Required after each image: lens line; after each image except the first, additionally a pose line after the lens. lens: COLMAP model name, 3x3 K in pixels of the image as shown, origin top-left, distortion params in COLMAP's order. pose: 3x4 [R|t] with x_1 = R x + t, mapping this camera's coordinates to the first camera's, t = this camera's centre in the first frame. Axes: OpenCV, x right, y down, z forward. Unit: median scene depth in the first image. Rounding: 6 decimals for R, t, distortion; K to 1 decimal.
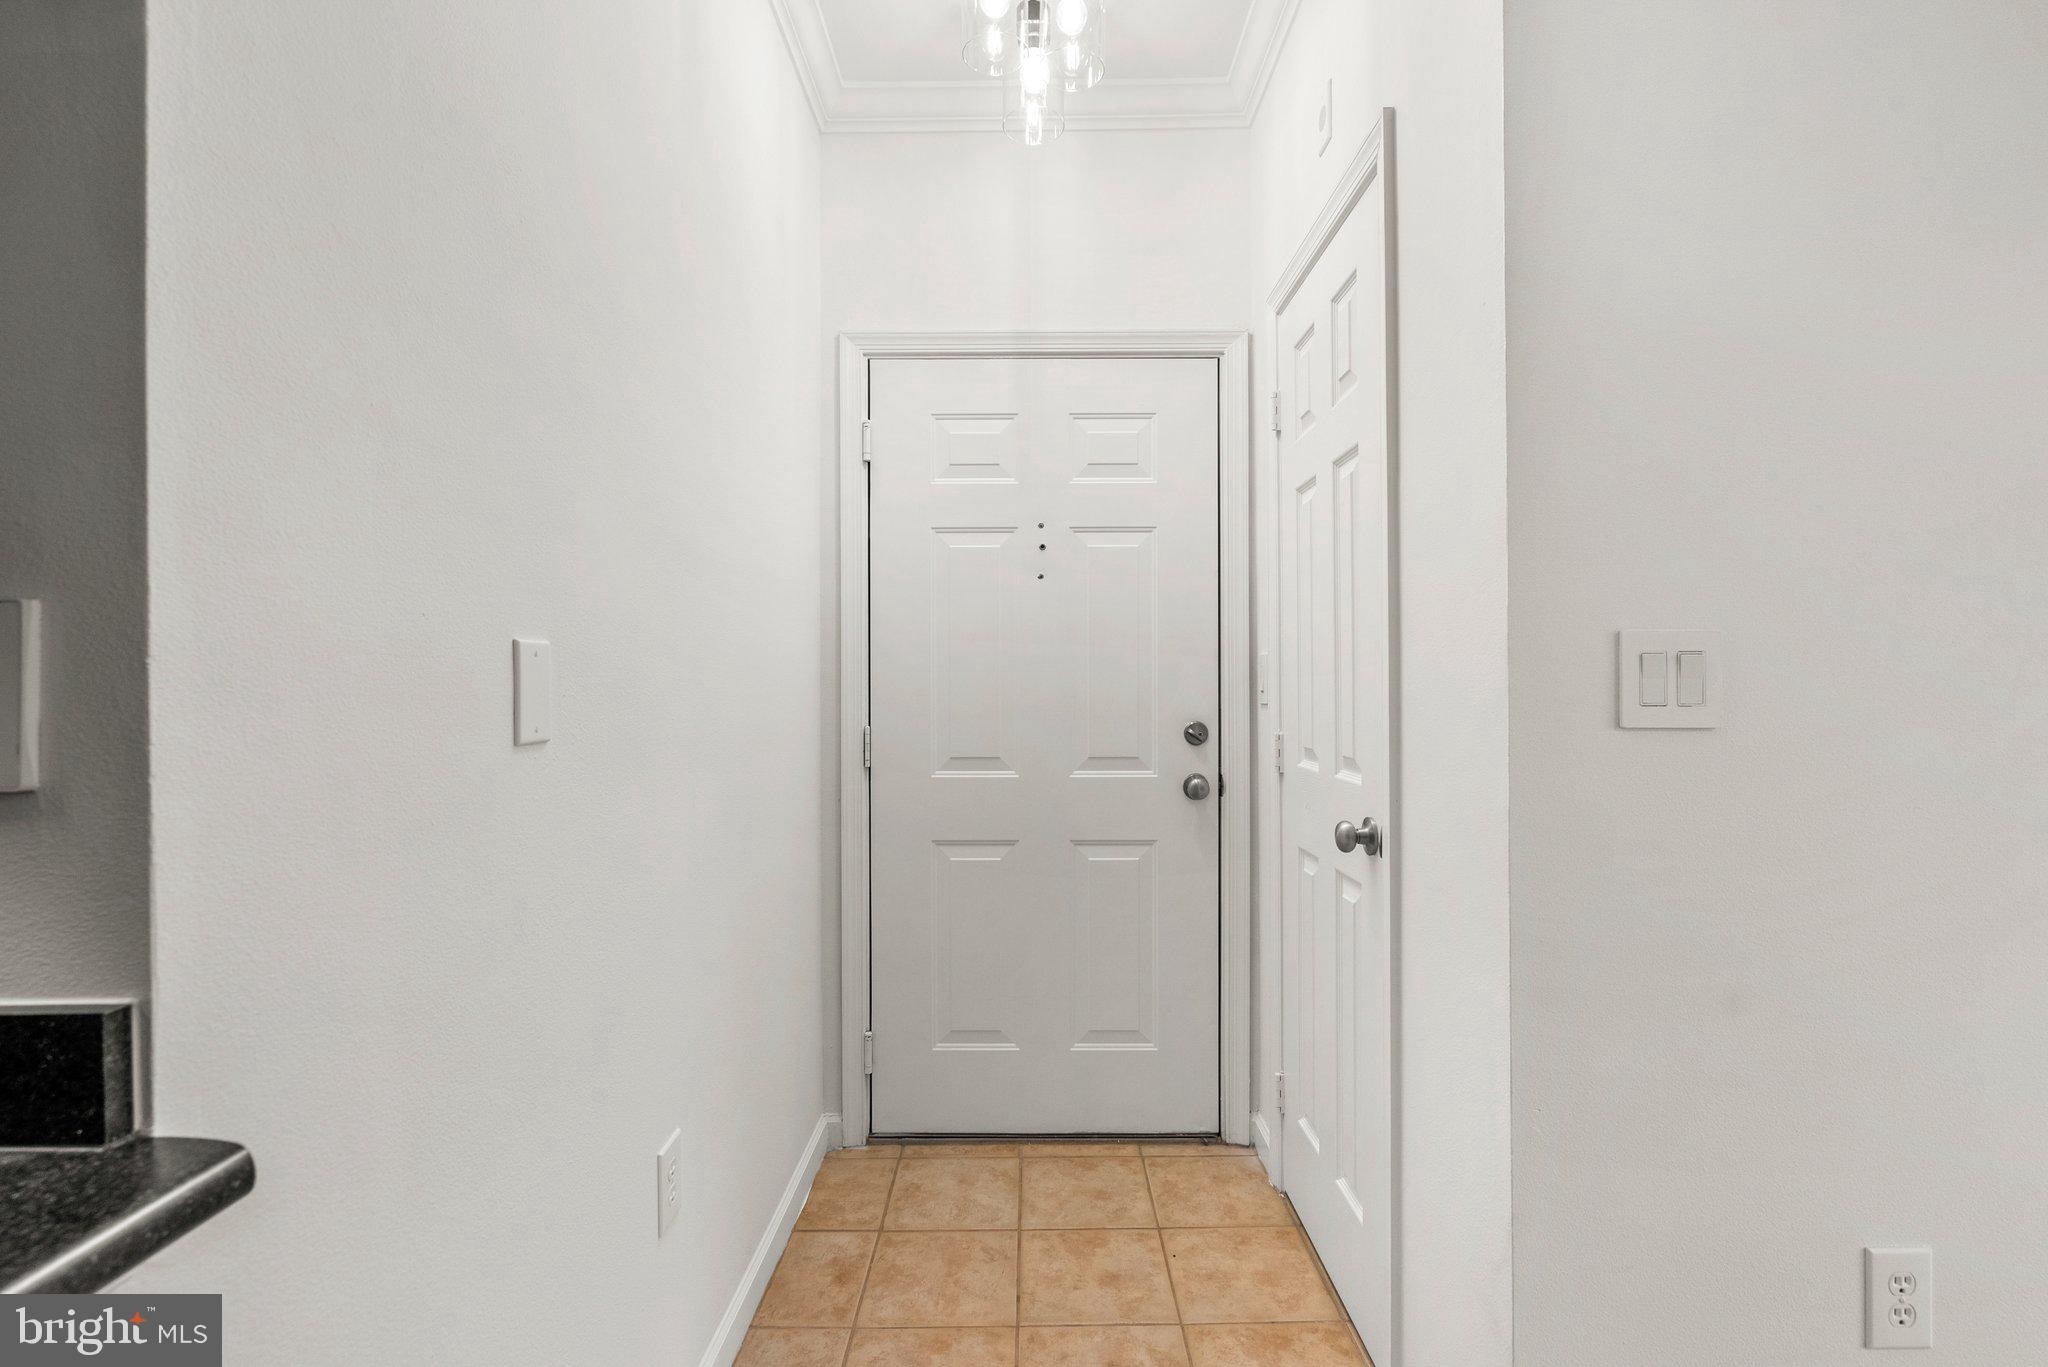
lens RADIAL K [[930.4, 0, 1038.7], [0, 930.4, 688.3], [0, 0, 1]] dist [-0.005481, 0.001095]
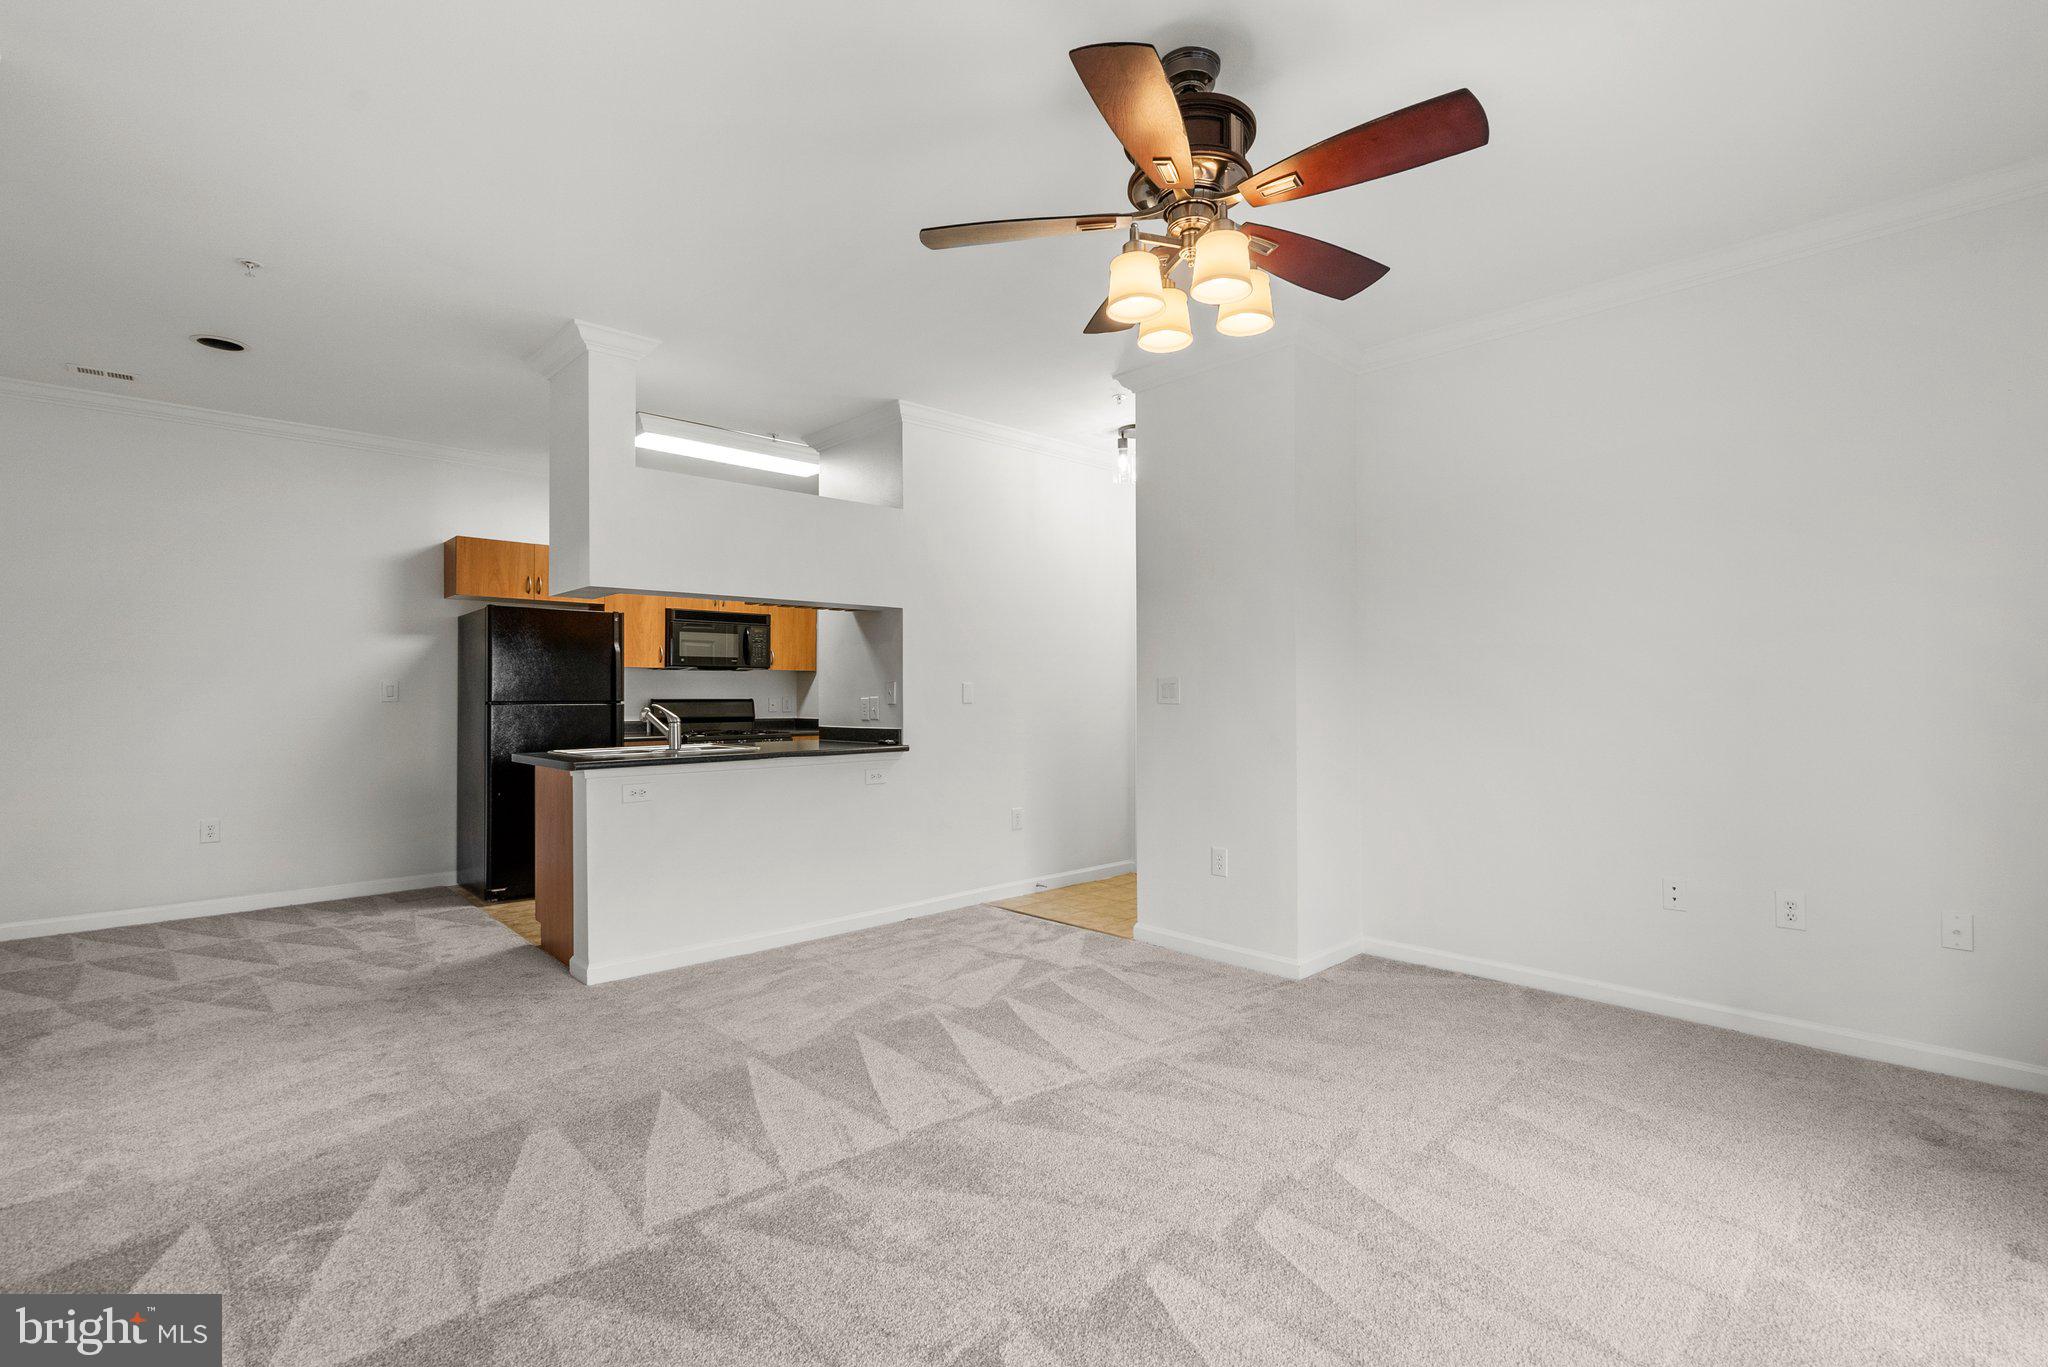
lens RADIAL K [[930.4, 0, 1022.1], [0, 930.4, 689.7], [0, 0, 1]] dist [-0.005481, 0.001095]
pose [[0.675444, 0.000321, -0.737411, 1.567503], [-0.002015, 0.999997, -0.001410, -0.003990], [0.737408, 0.002438, 0.675443, -1.024467]]
